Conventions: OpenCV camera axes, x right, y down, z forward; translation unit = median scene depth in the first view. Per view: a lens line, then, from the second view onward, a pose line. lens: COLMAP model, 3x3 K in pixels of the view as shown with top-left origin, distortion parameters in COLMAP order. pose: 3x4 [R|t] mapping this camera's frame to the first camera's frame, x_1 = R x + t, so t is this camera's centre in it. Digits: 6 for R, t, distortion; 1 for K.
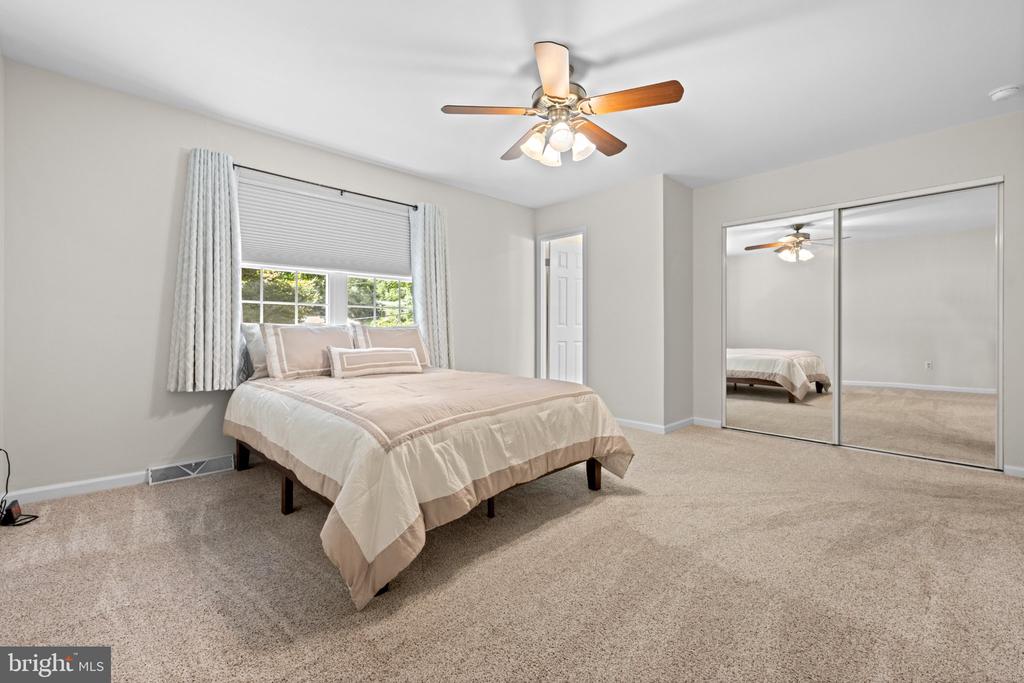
lens RADIAL K [[428.6, 0, 506.9], [0, 428.6, 333.4], [0, 0, 1]] dist [0.000147, 0.000037]
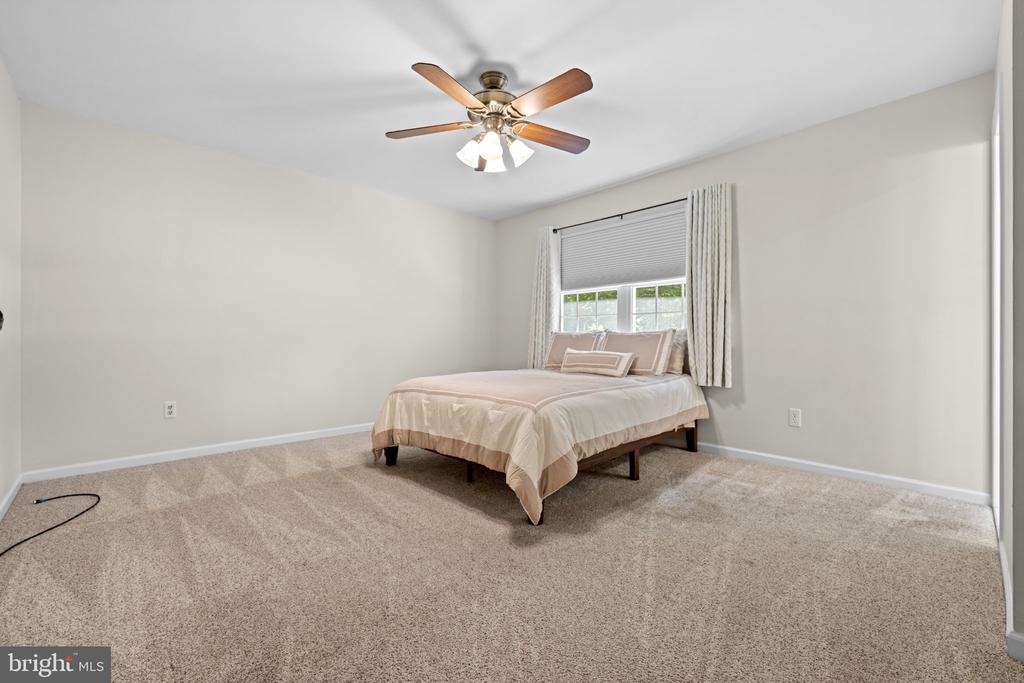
lens RADIAL K [[428.6, 0, 506.8], [0, 428.6, 341.3], [0, 0, 1]] dist [0.000147, 0.000037]
pose [[-0.014169, 0.005101, -0.999887, 1.167346], [-0.005696, 0.999970, 0.005182, 0.003452], [0.999883, 0.005769, -0.014140, 1.070836]]
